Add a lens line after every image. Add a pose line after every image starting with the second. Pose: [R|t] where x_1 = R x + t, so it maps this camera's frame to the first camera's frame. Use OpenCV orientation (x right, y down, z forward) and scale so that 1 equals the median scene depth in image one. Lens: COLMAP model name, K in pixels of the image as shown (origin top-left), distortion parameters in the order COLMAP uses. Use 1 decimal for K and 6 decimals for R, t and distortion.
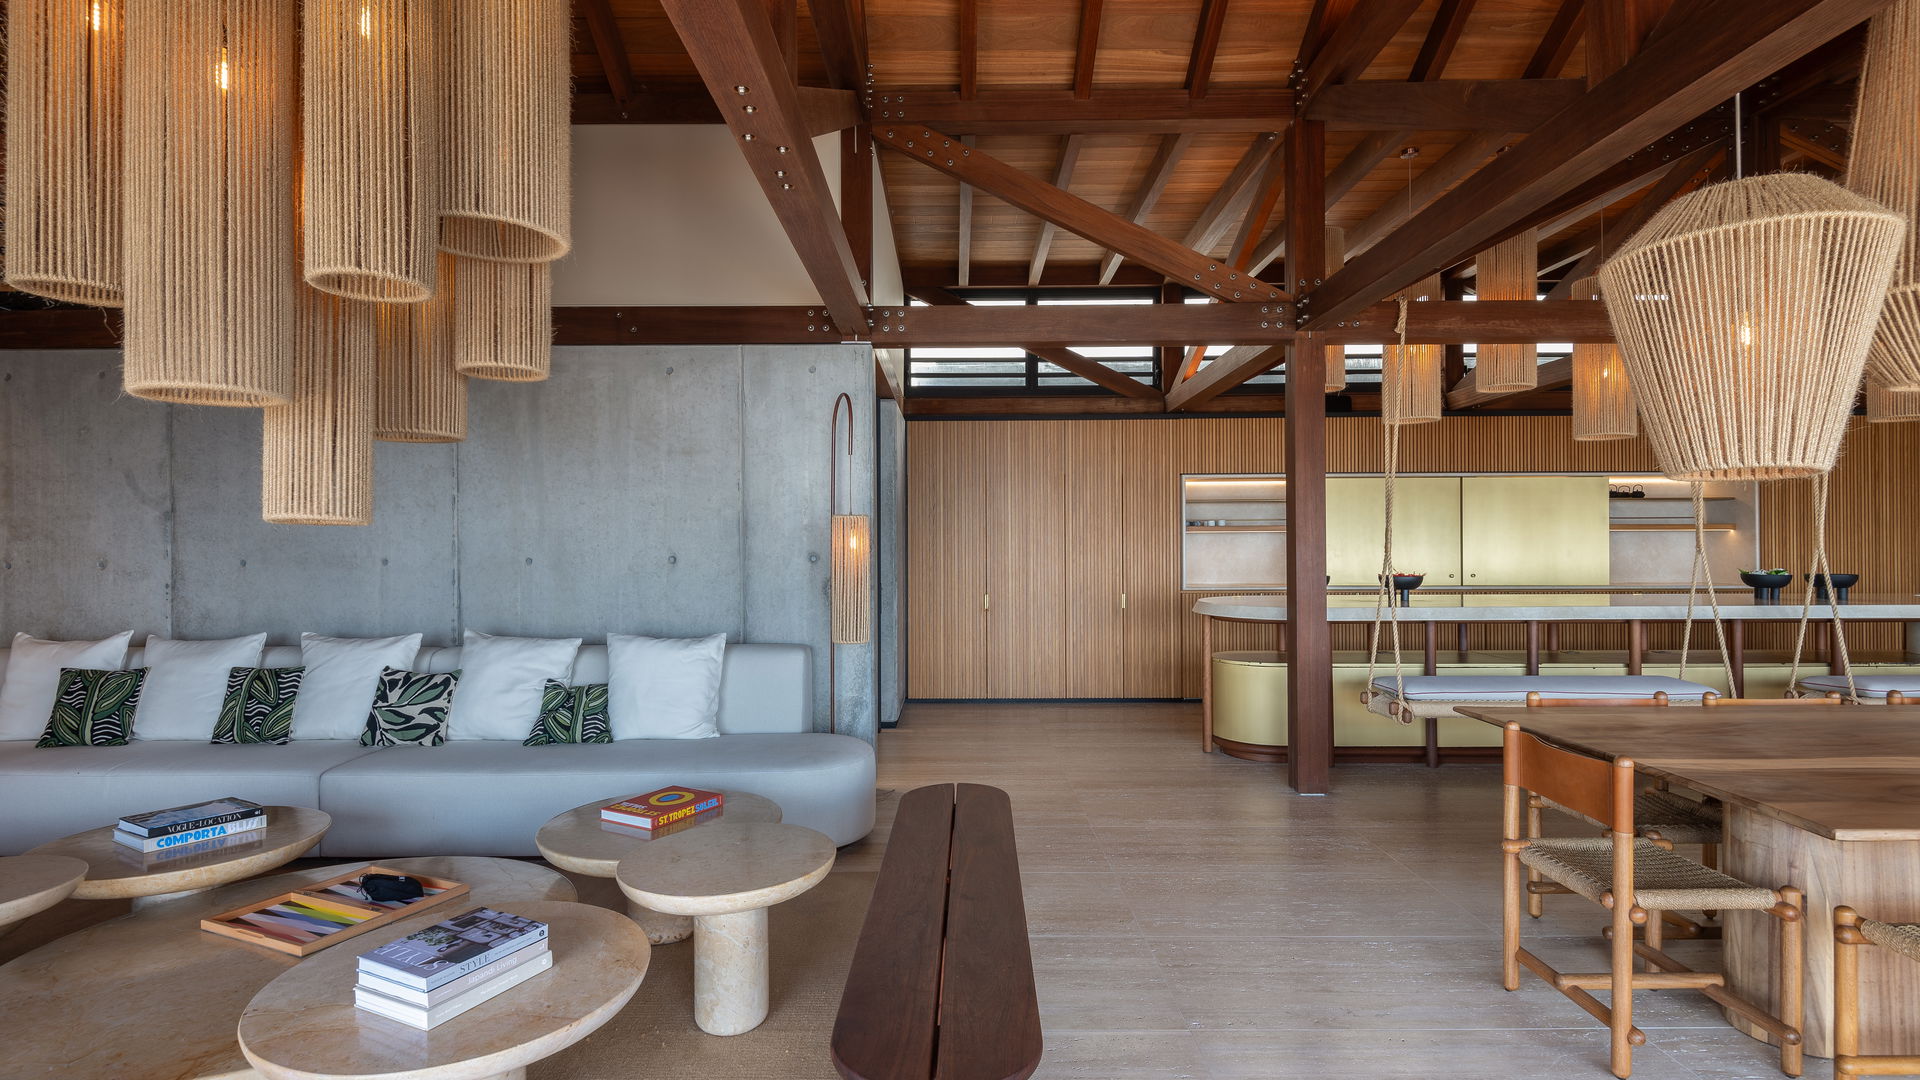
lens RADIAL K [[958.5, 0, 950.3], [0, 958.5, 531.8], [0, 0, 1]] dist [0.015062, -0.001109]
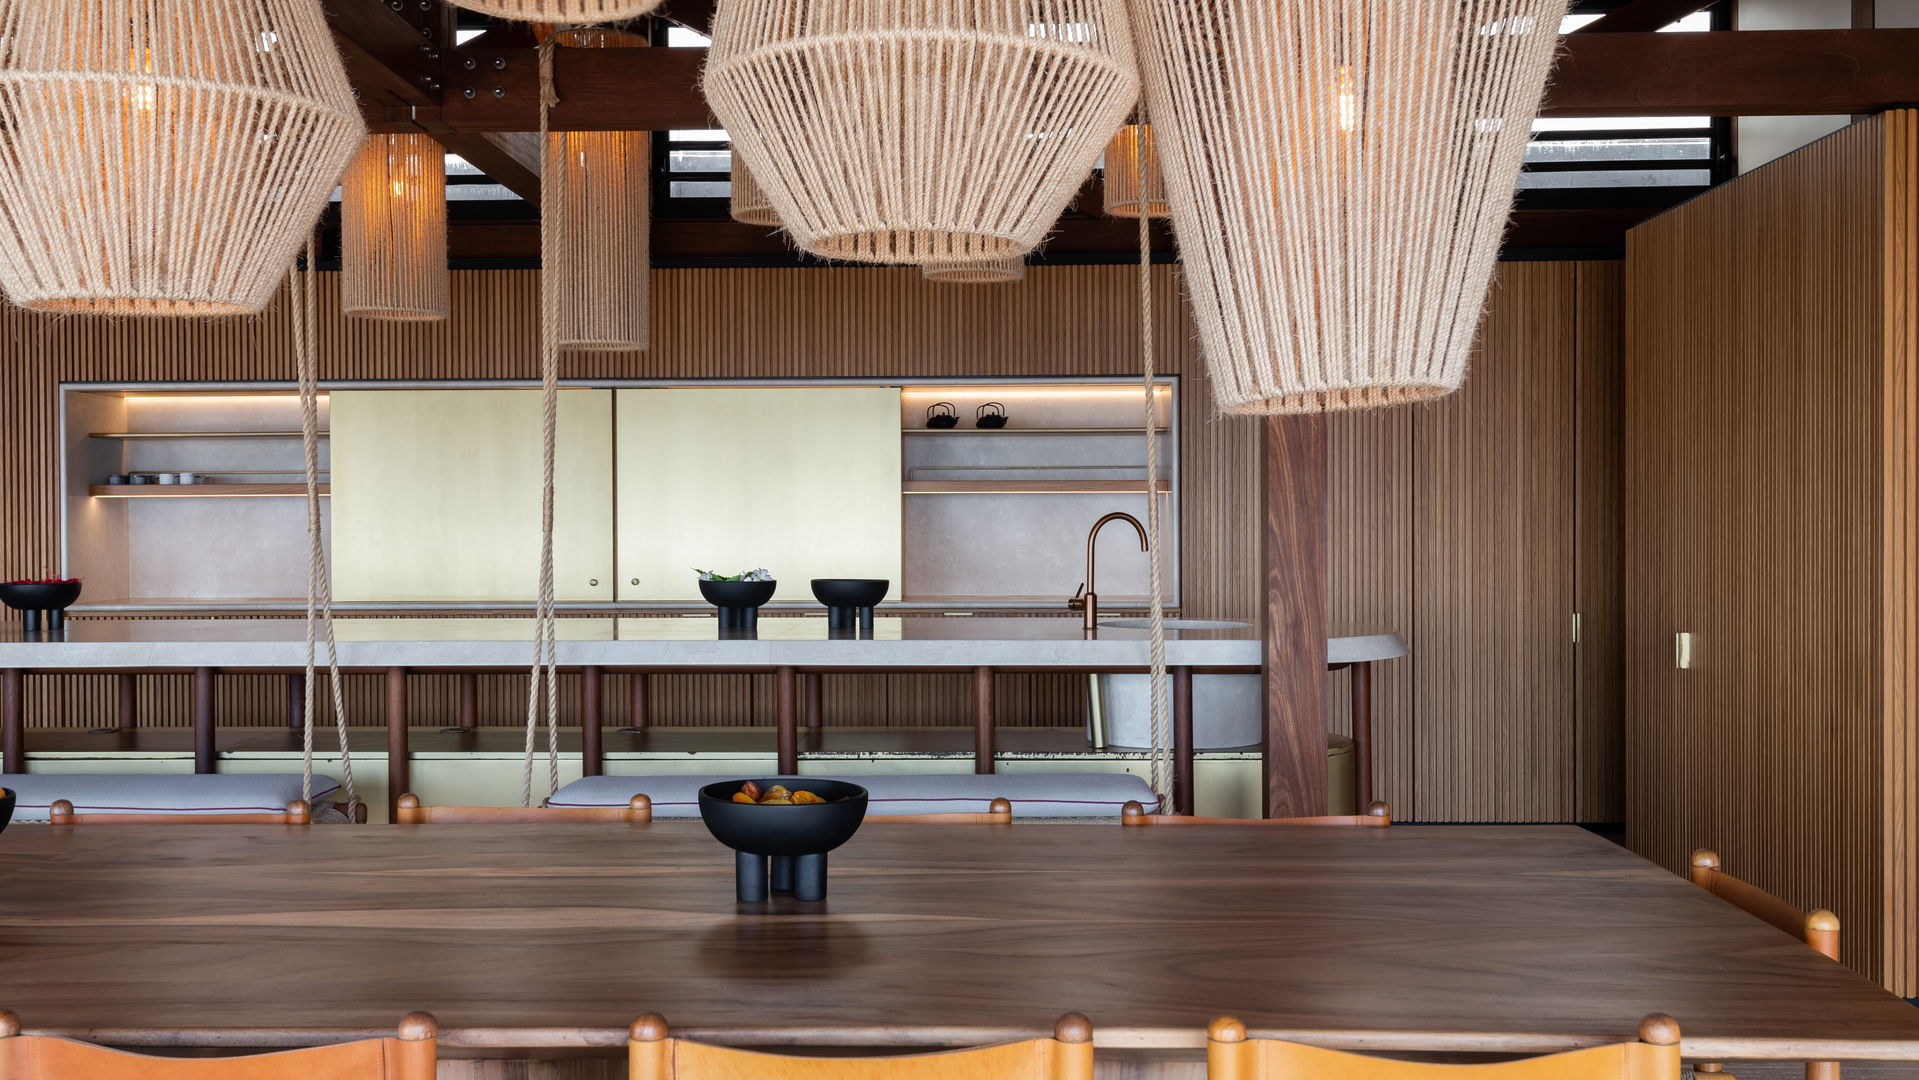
lens RADIAL K [[1905.8, 0, 959.8], [0, 1905.8, 543.6], [0, 0, 1]] dist [0.056402, 0.000000]
pose [[0.999470, 0.000001, -0.032565, 0.752619], [0.000966, 0.999560, 0.029655, -0.004438], [0.032551, -0.029671, 0.999030, -0.006500]]
